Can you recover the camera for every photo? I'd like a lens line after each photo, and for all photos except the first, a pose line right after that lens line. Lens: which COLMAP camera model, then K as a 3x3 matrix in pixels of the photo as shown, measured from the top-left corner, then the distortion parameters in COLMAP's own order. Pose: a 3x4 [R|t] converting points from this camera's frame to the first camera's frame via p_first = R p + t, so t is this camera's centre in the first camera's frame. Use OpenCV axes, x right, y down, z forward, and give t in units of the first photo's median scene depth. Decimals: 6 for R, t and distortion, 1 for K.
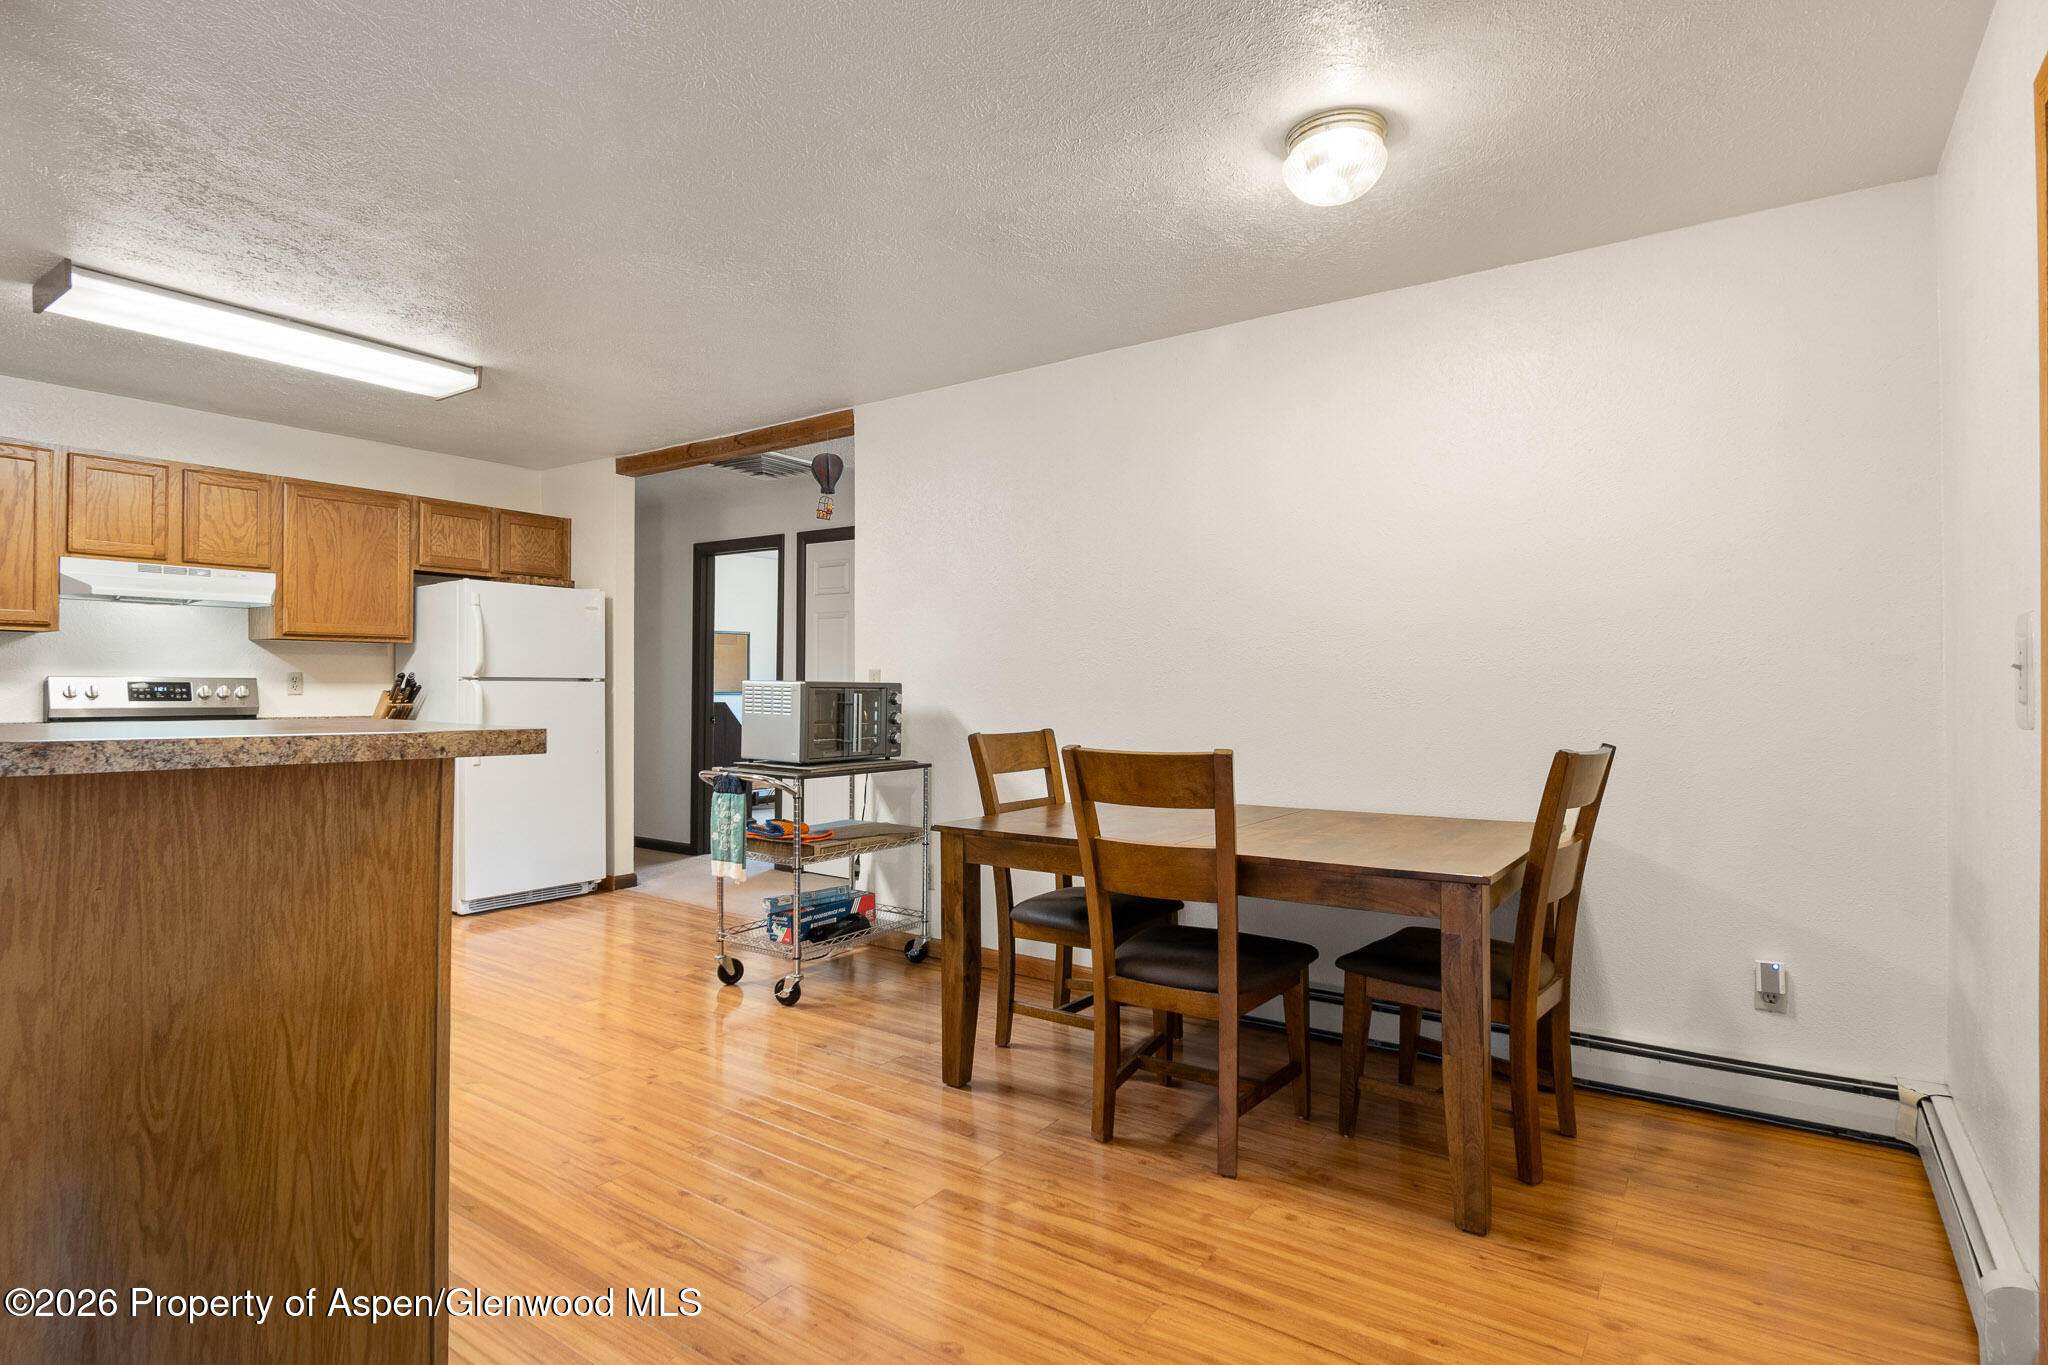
lens RADIAL K [[1049.2, 0, 1026.9], [0, 1049.2, 694.9], [0, 0, 1]] dist [0.000686, 0.000517]
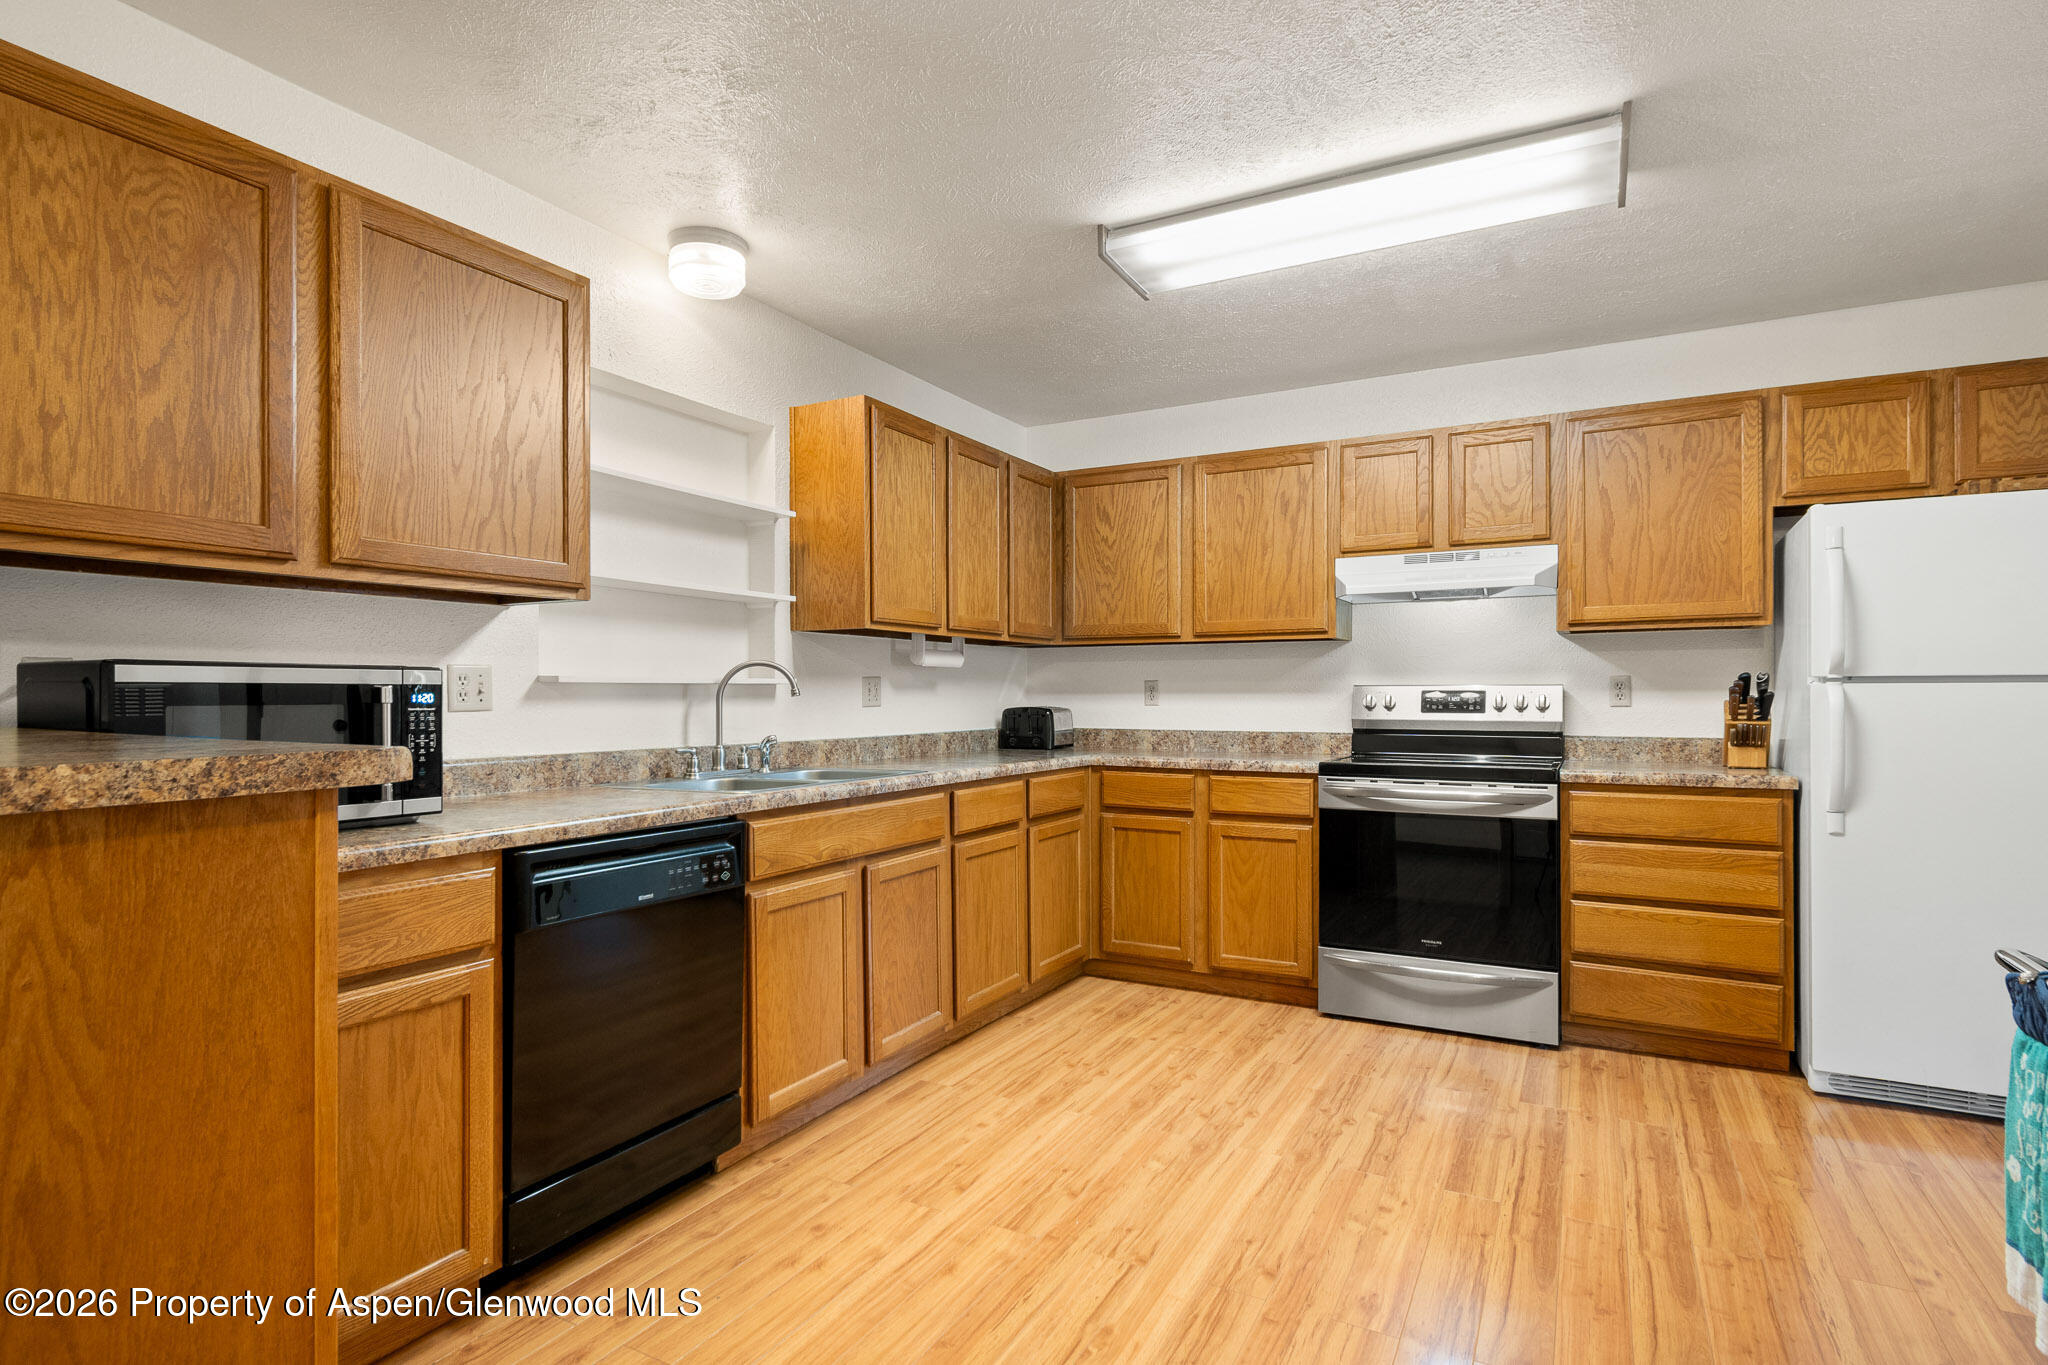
lens RADIAL K [[1050.2, 0, 1027.5], [0, 1050.2, 696.2], [0, 0, 1]] dist [-0.000438, -0.000585]
pose [[0.128520, -0.002112, -0.991705, -0.022173], [0.003524, 0.999992, -0.001673, -0.007311], [0.991701, -0.003280, 0.128527, 0.540118]]
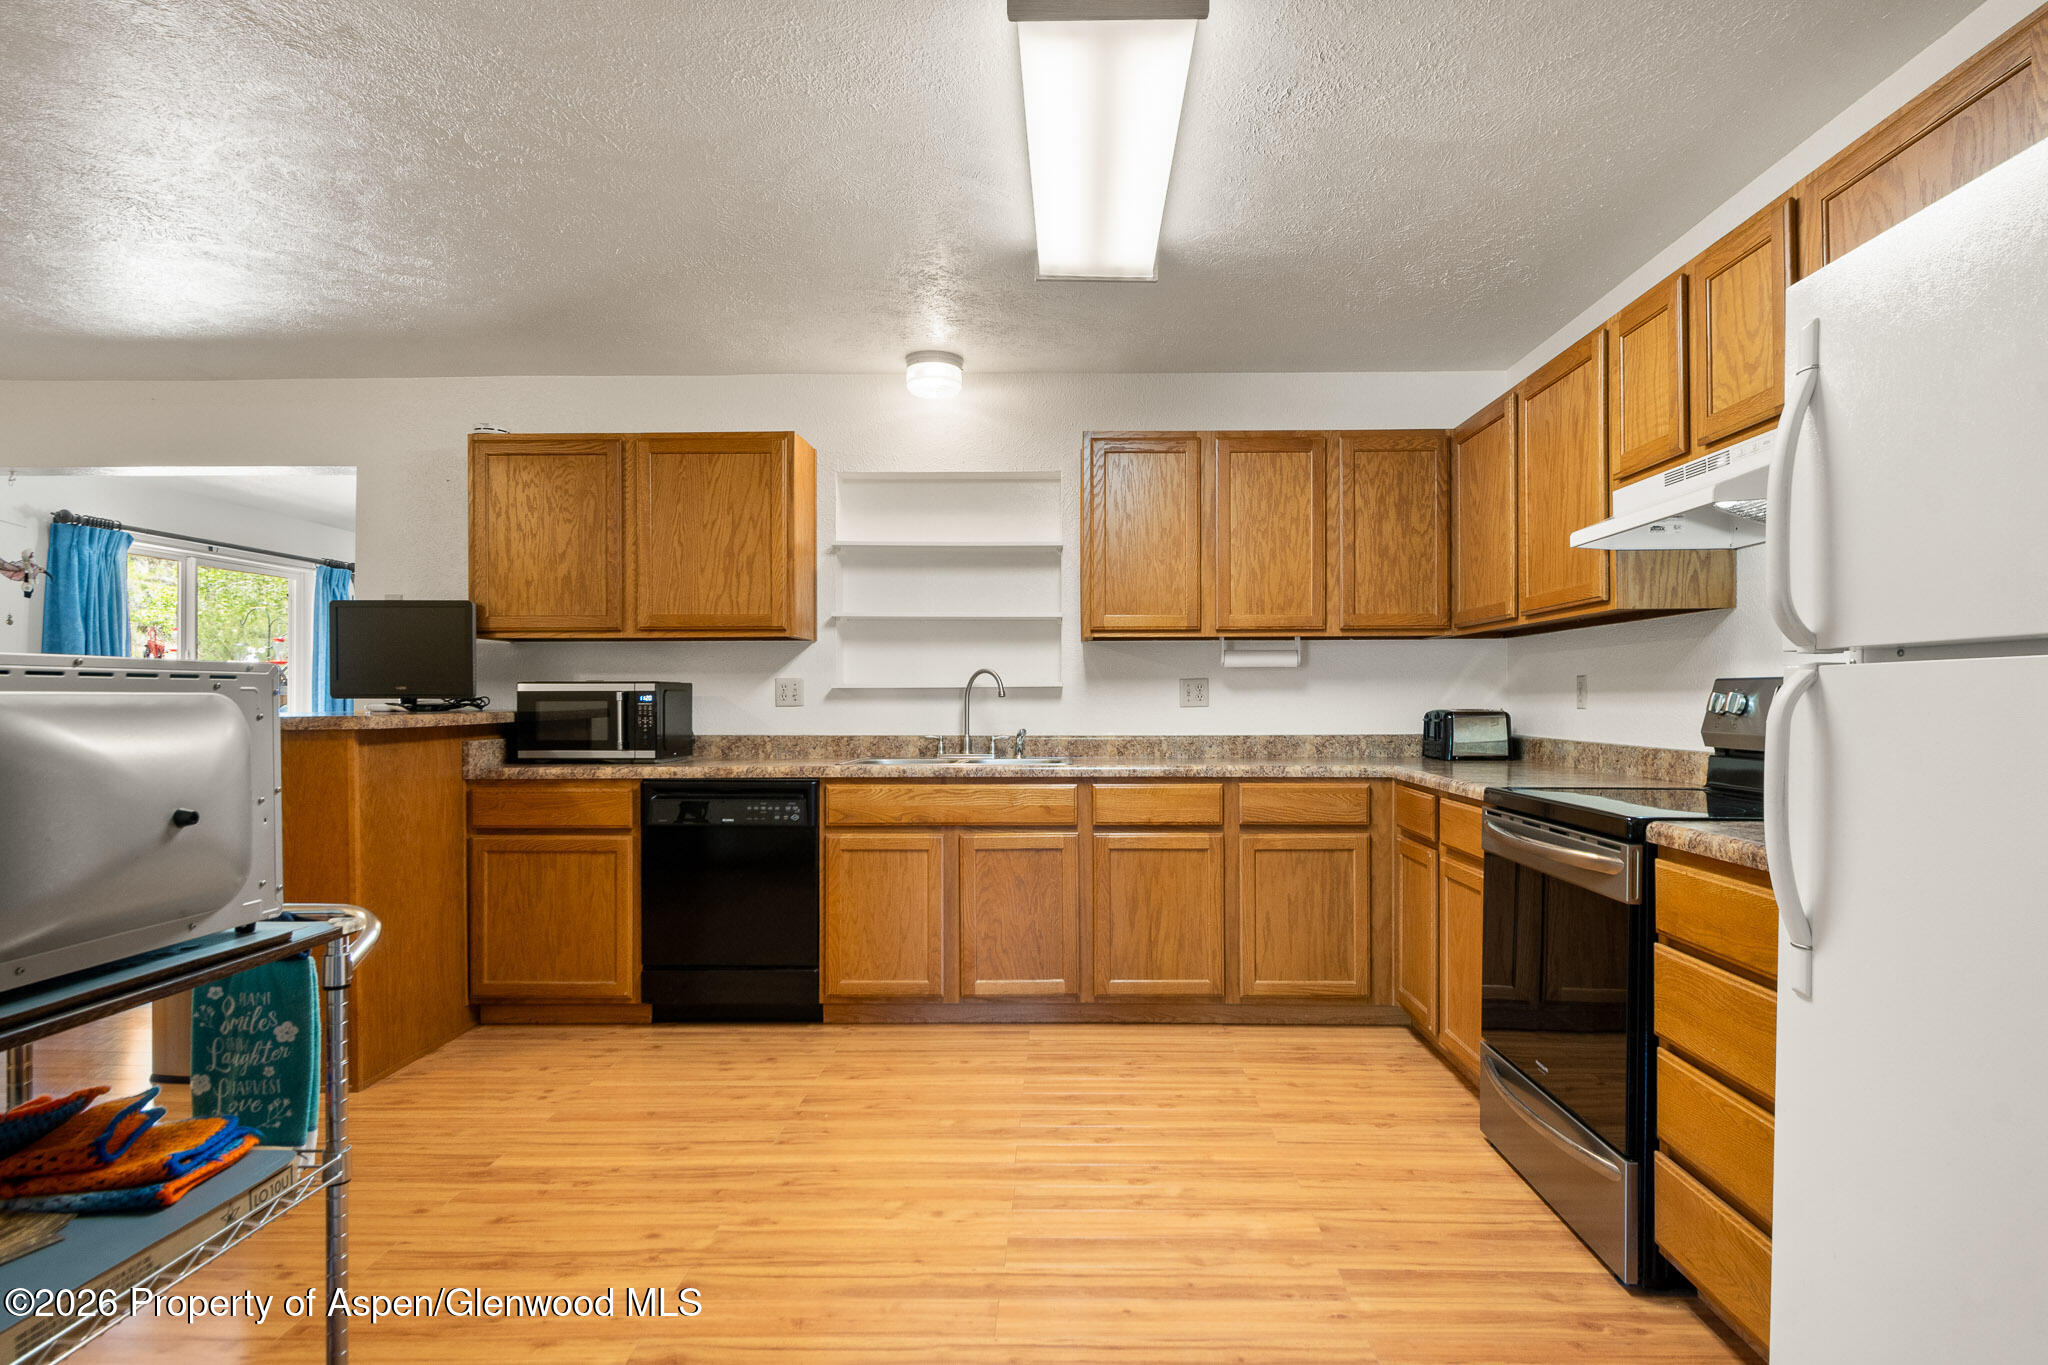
lens RADIAL K [[1096.2, 0, 1025.0], [0, 1096.2, 698.8], [0, 0, 1]] dist [-0.002155, -0.001000]
pose [[-0.820689, -0.001926, -0.571372, -0.225638], [0.000533, 0.999991, -0.004137, -0.004084], [0.571375, -0.003700, -0.820681, 1.192332]]
